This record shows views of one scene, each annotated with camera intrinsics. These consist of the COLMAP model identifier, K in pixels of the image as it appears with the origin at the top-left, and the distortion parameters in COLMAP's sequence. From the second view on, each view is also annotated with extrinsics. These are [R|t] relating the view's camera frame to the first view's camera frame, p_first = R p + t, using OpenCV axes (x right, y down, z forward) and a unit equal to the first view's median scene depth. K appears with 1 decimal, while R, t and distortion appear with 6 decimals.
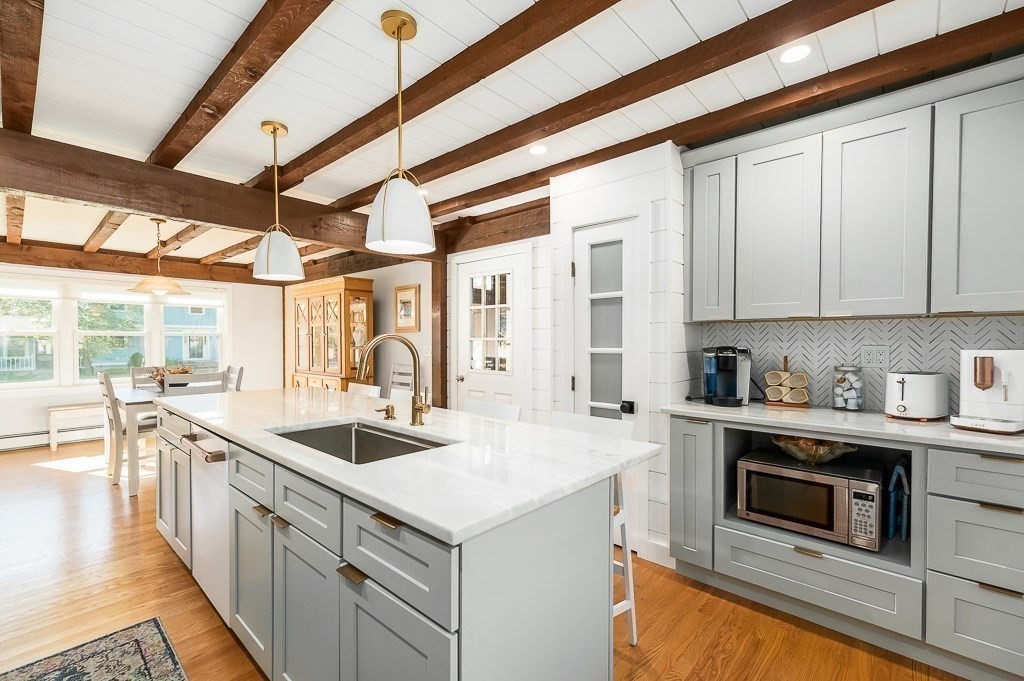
lens RADIAL K [[446.5, 0, 512.0], [0, 446.5, 340.5], [0, 0, 1]] dist [0.000967, -0.000369]
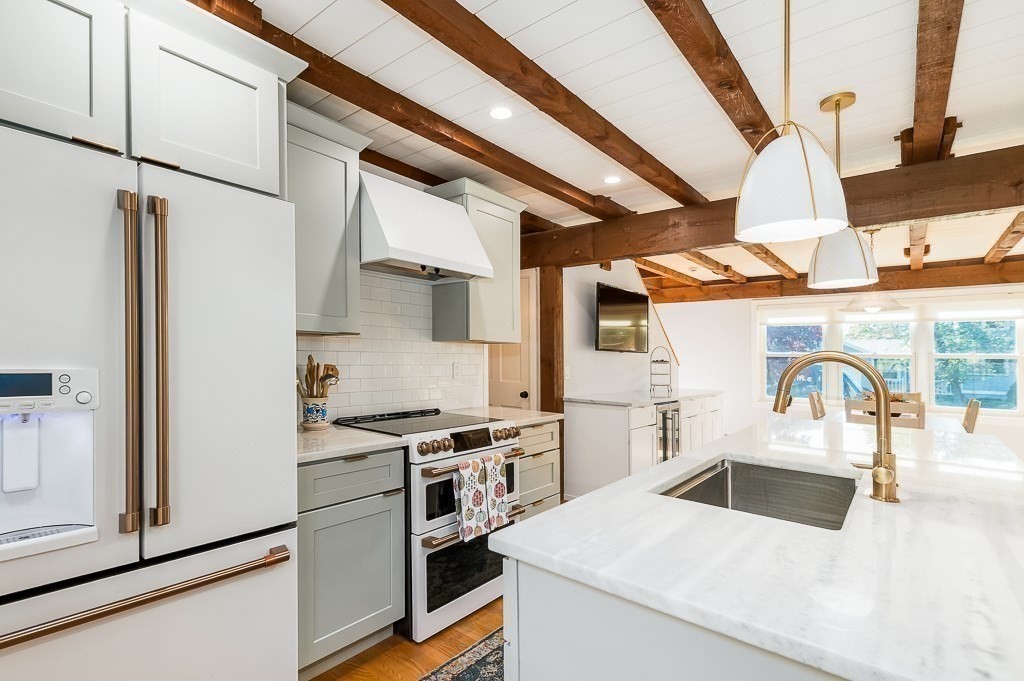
lens RADIAL K [[524.6, 0, 511.7], [0, 524.6, 359.6], [0, 0, 1]] dist [0.001659, 0.000444]
pose [[0.009074, 0.005327, -0.999945, 0.201828], [-0.017722, 0.999830, 0.005166, 0.001412], [0.999802, 0.017674, 0.009167, 0.190347]]
